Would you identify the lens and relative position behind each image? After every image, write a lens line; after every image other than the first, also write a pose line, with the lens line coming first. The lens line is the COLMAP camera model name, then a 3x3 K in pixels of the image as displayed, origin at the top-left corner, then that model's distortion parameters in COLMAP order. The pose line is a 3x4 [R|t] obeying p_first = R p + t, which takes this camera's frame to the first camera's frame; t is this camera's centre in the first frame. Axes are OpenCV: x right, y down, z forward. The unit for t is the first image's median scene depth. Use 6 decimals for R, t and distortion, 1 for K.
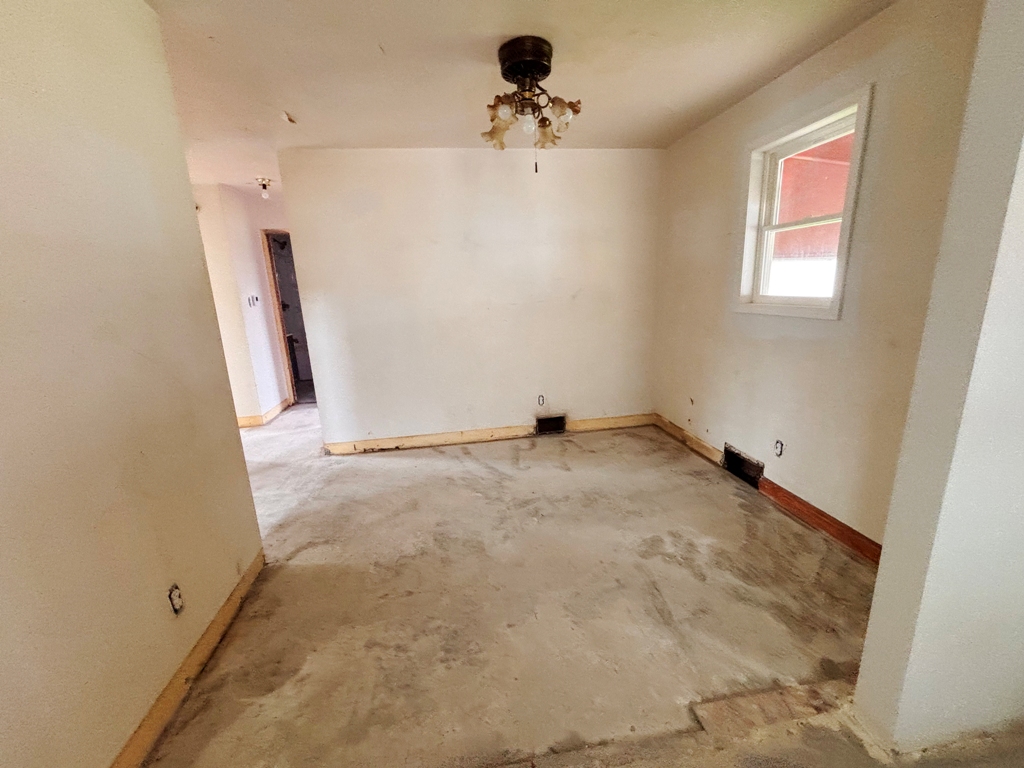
lens RADIAL K [[412.3, 0, 515.3], [0, 412.3, 386.4], [0, 0, 1]] dist [-0.003099, 0.002680]
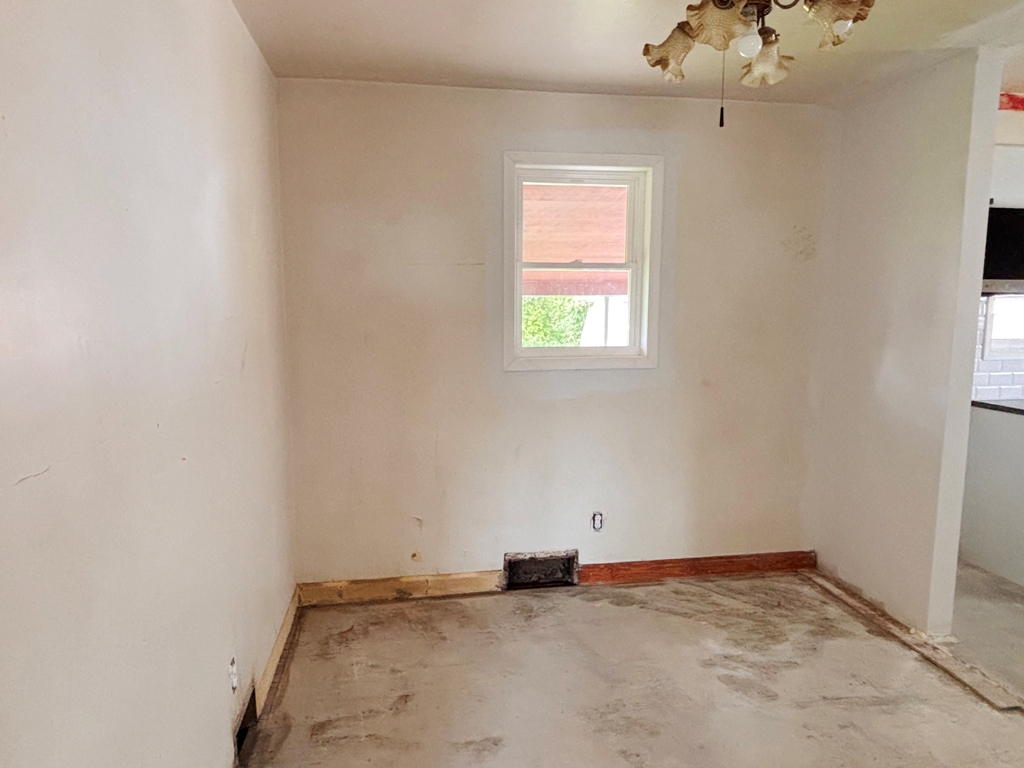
lens RADIAL K [[639.5, 0, 513.6], [0, 639.5, 379.3], [0, 0, 1]] dist [0.007716, -0.006622]
pose [[-0.002308, -0.082495, 0.996589, -0.595705], [0.230992, 0.969595, 0.080796, -0.257477], [-0.972953, 0.230391, 0.016818, 0.993743]]
